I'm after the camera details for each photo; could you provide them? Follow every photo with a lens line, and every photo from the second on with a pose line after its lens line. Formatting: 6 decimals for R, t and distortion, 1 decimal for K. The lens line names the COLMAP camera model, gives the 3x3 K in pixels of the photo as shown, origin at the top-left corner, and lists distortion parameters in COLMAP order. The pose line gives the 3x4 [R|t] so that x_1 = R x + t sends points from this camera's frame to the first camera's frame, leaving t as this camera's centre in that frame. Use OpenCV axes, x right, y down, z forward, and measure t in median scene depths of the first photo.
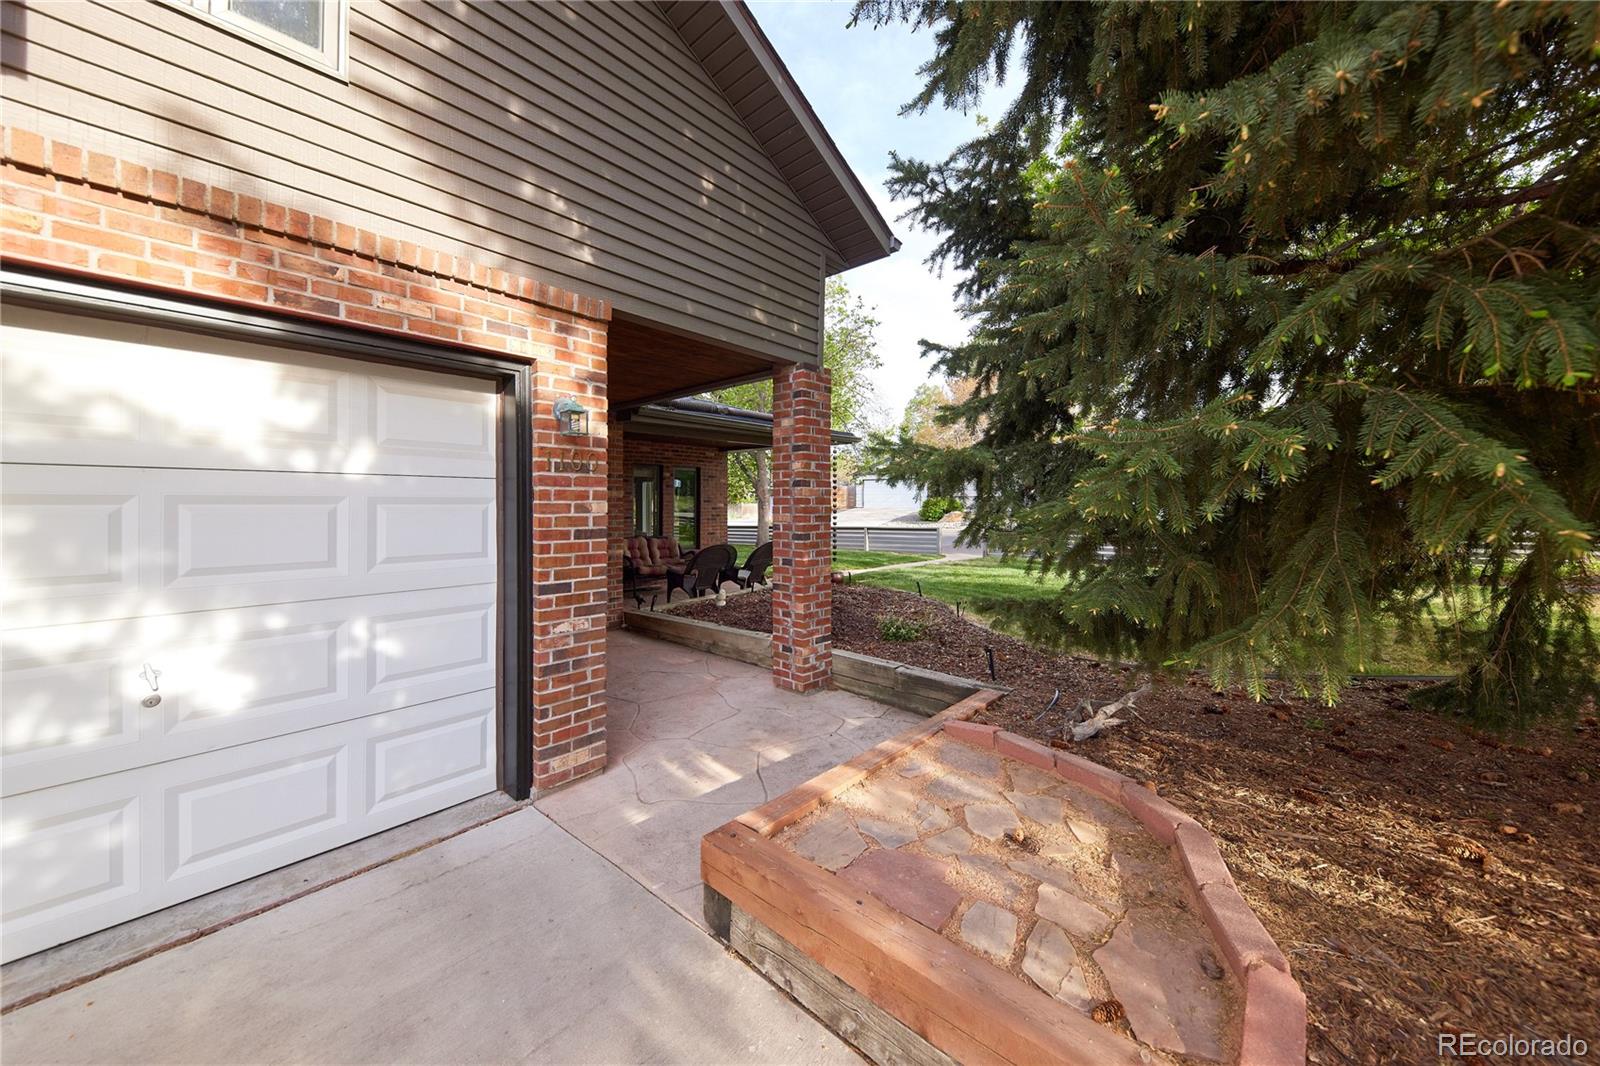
lens RADIAL K [[591.6, 0, 801.3], [0, 591.6, 513.9], [0, 0, 1]] dist [0.000404, -0.000068]
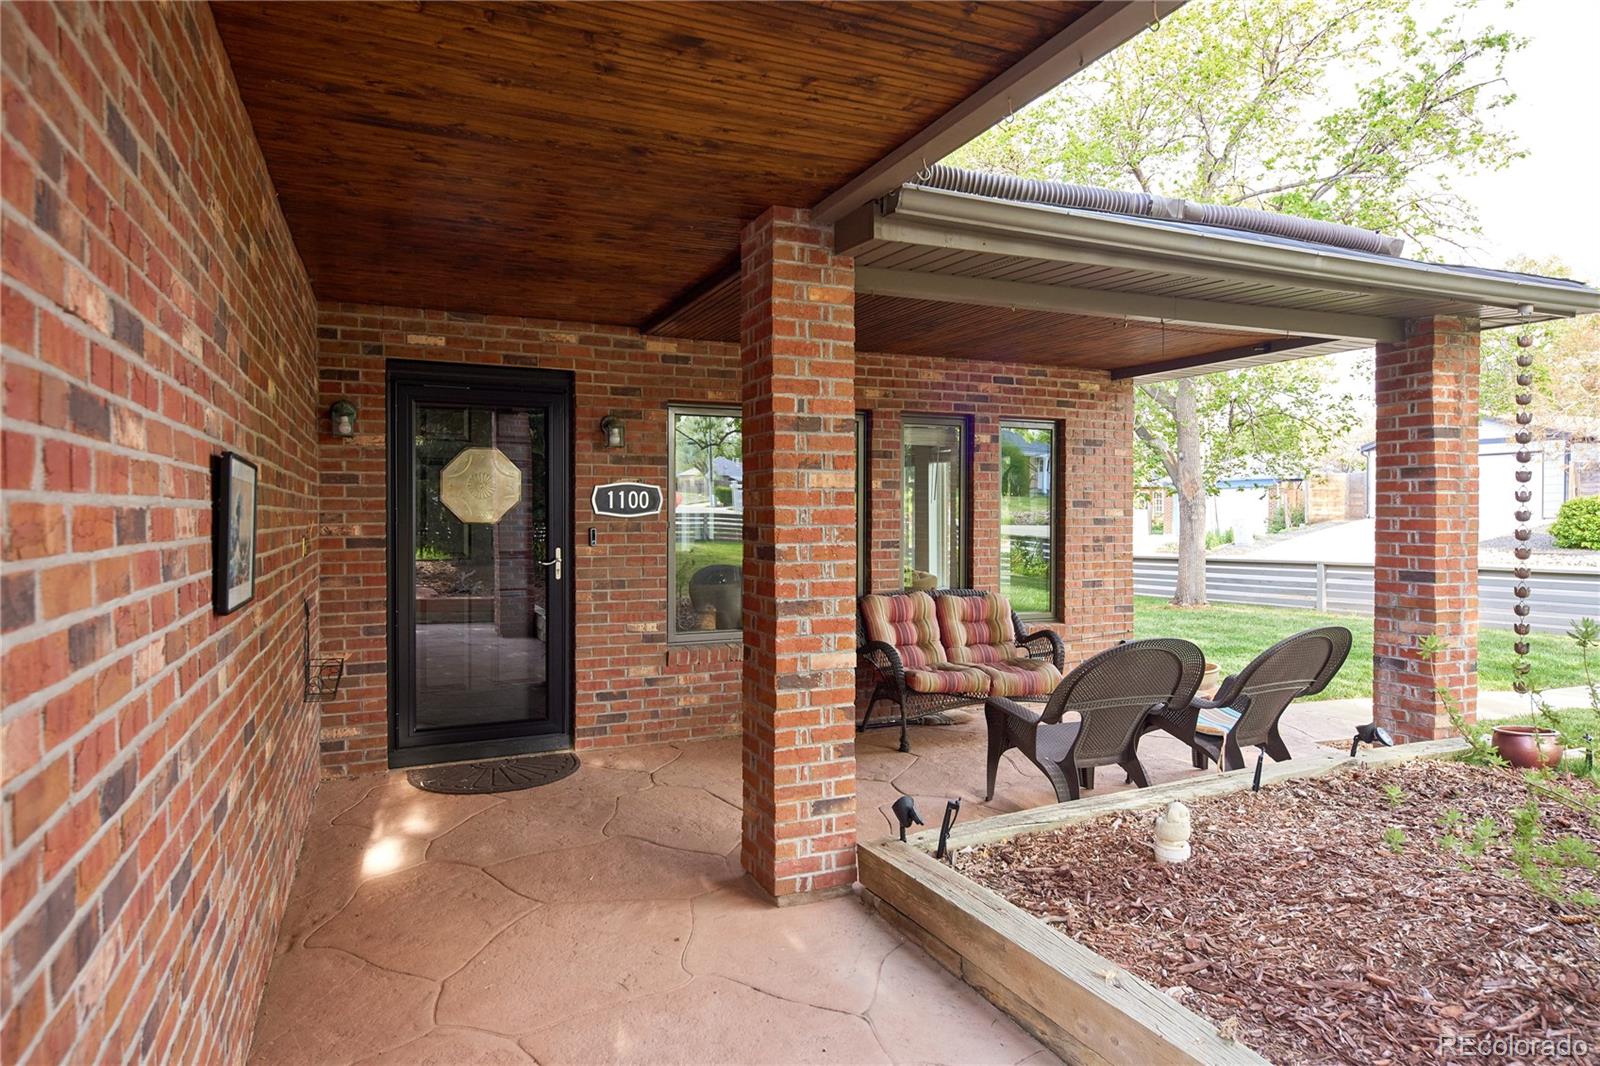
lens RADIAL K [[958.3, 0, 800.0], [0, 958.3, 533.0], [0, 0, 1]] dist [-0.000073, 0.000202]
pose [[0.918517, 0.002056, -0.395376, -0.083390], [0.000017, 0.999986, 0.005239, -0.004977], [0.395381, -0.004819, 0.918505, 0.348250]]
